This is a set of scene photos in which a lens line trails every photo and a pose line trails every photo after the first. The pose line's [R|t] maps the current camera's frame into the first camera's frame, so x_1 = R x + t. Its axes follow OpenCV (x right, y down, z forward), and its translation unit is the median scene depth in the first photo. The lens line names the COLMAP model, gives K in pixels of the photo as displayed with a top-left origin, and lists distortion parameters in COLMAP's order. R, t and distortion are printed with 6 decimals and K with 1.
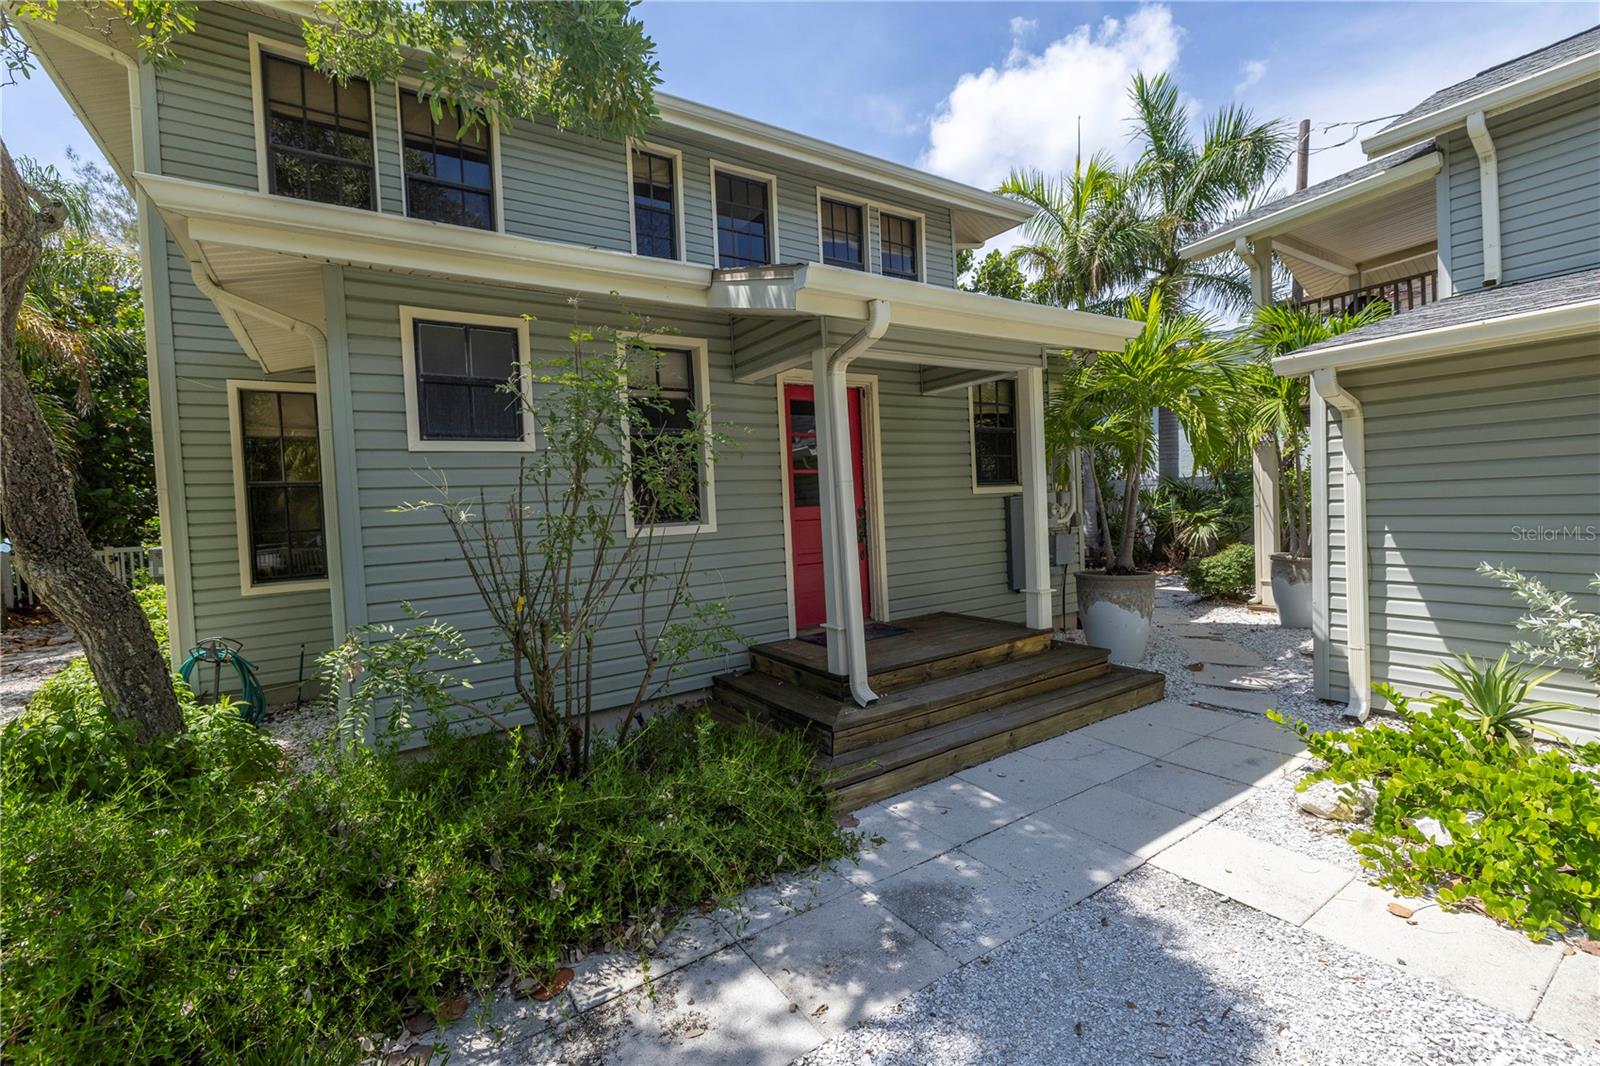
lens RADIAL K [[668.2, 0, 795.6], [0, 668.2, 524.5], [0, 0, 1]] dist [0.000836, 0.000435]
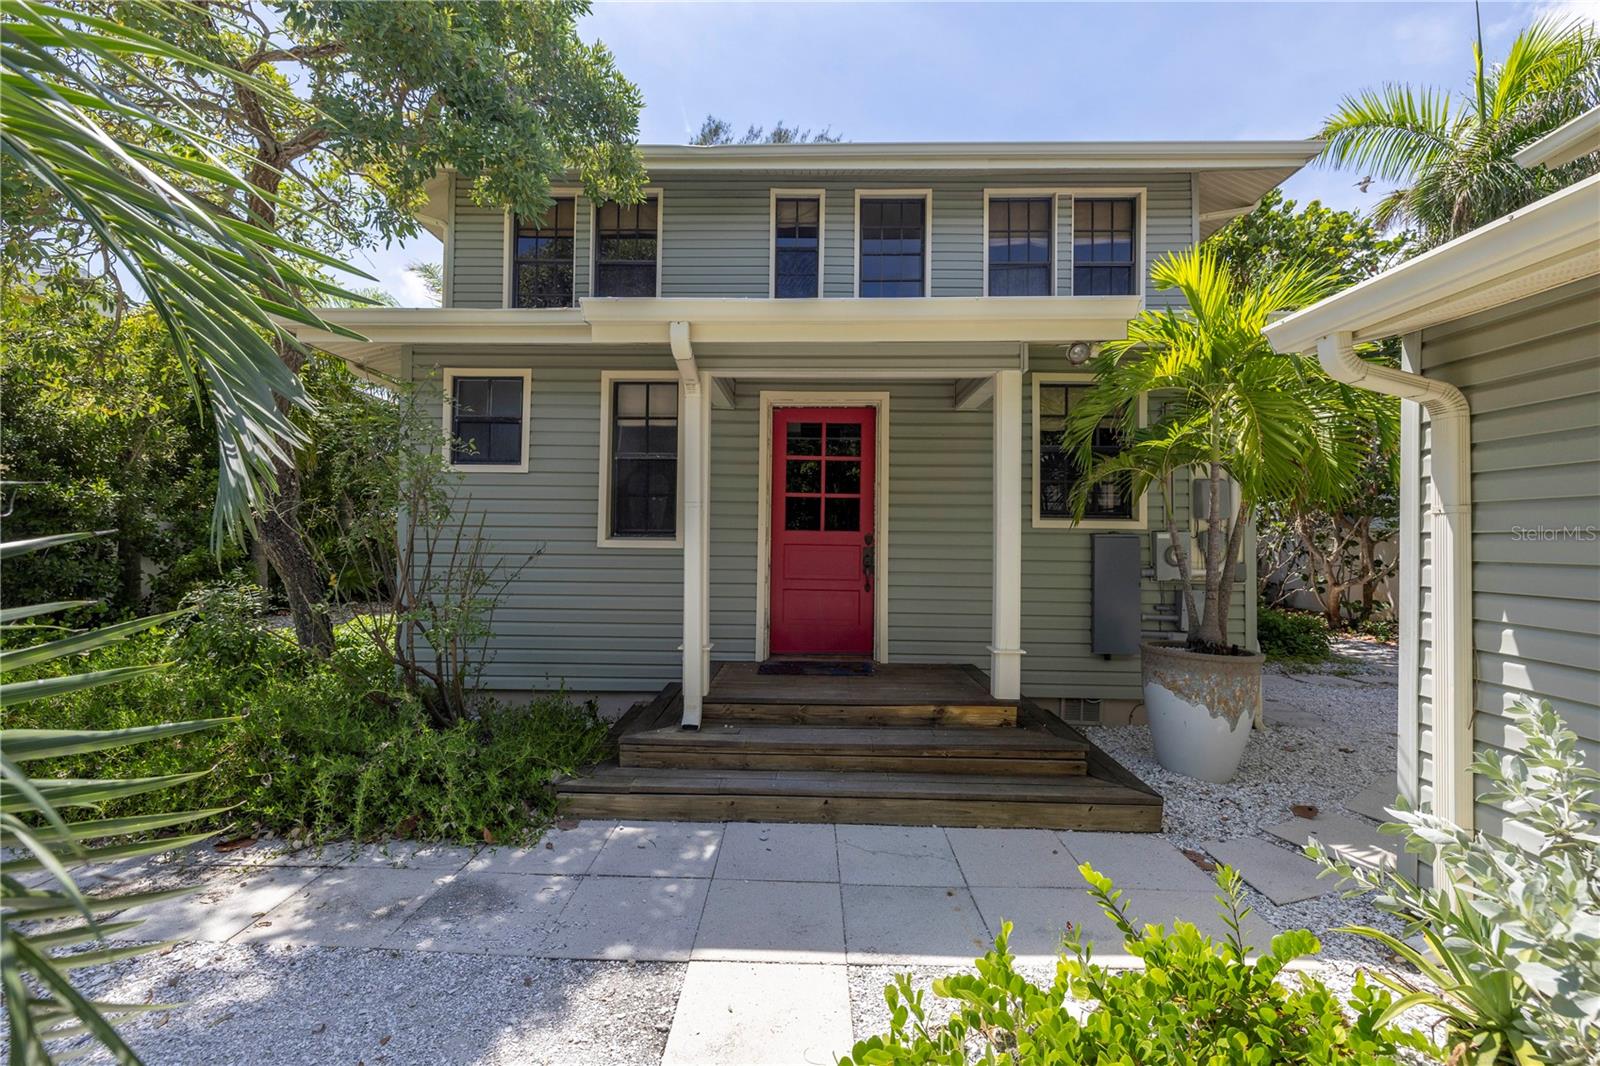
lens RADIAL K [[668.2, 0, 797.4], [0, 668.2, 528.1], [0, 0, 1]] dist [0.000836, 0.000435]
pose [[0.826444, 0.047337, -0.561025, 0.705514], [-0.067111, 0.997637, -0.014685, -0.019803], [0.559005, 0.049787, 0.827668, 0.236644]]
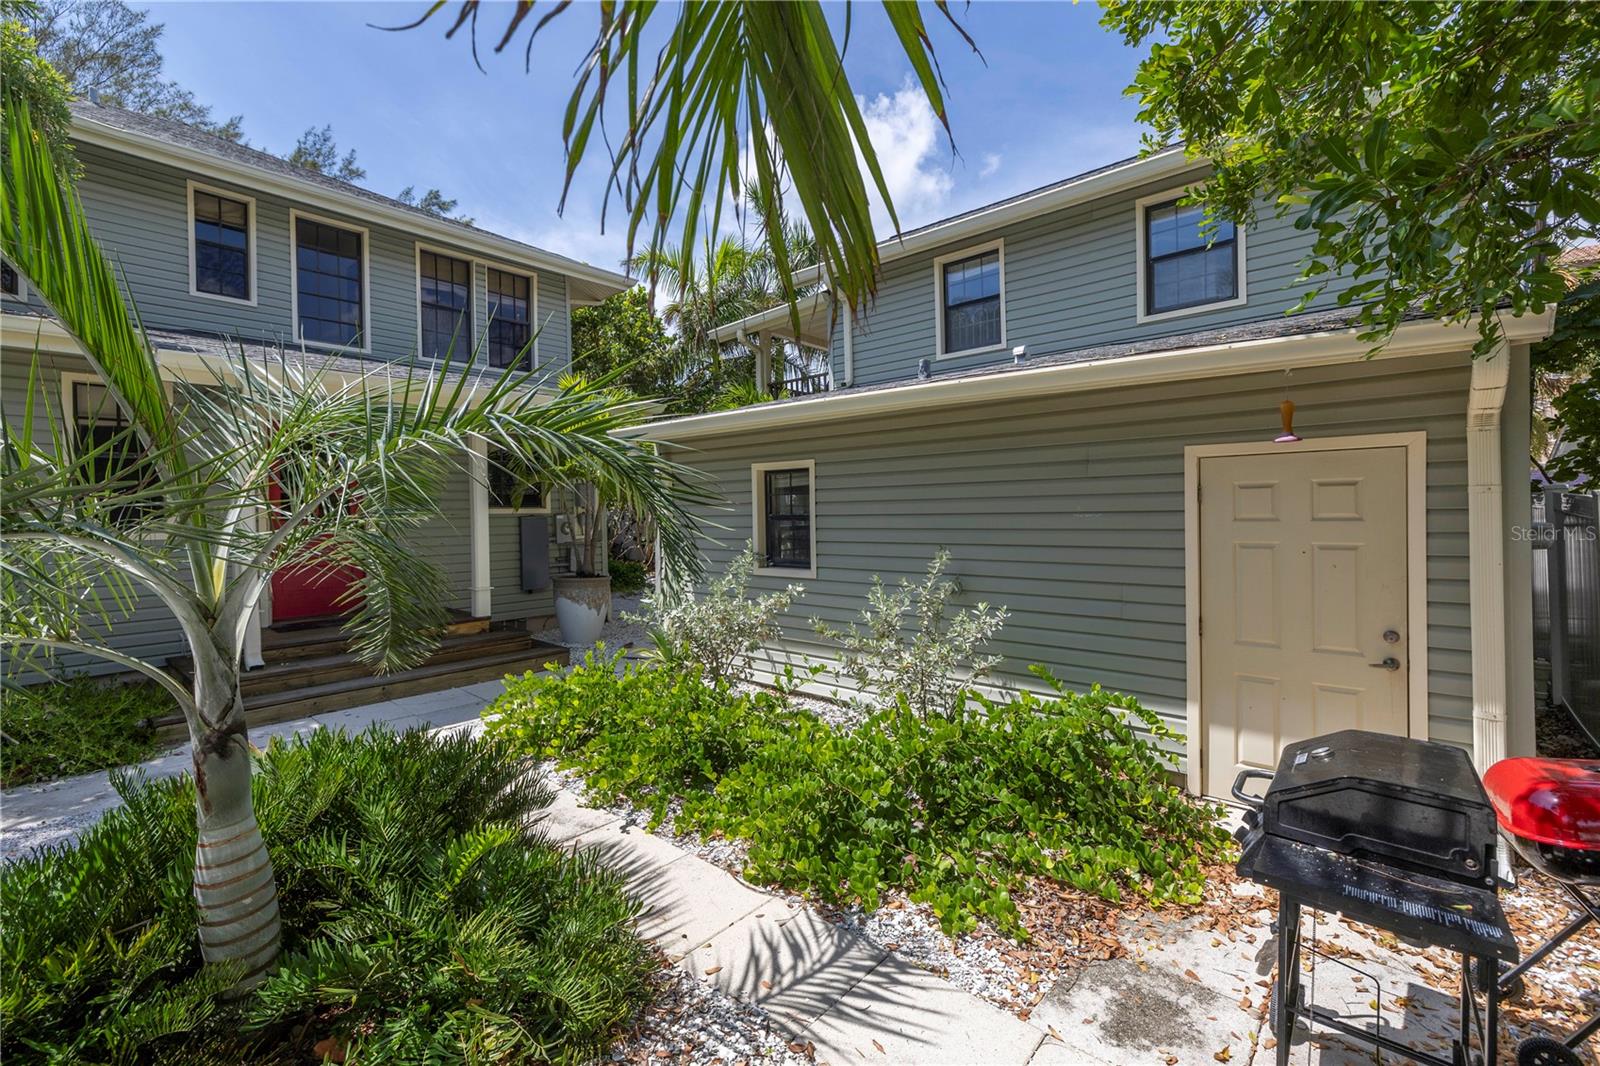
lens RADIAL K [[668.2, 0, 790.3], [0, 668.2, 522.0], [0, 0, 1]] dist [0.000836, 0.000435]
pose [[0.962073, 0.029402, 0.271203, 0.699778], [-0.023044, 0.999380, -0.026601, -0.014177], [-0.271817, 0.019343, 0.962155, -0.538461]]
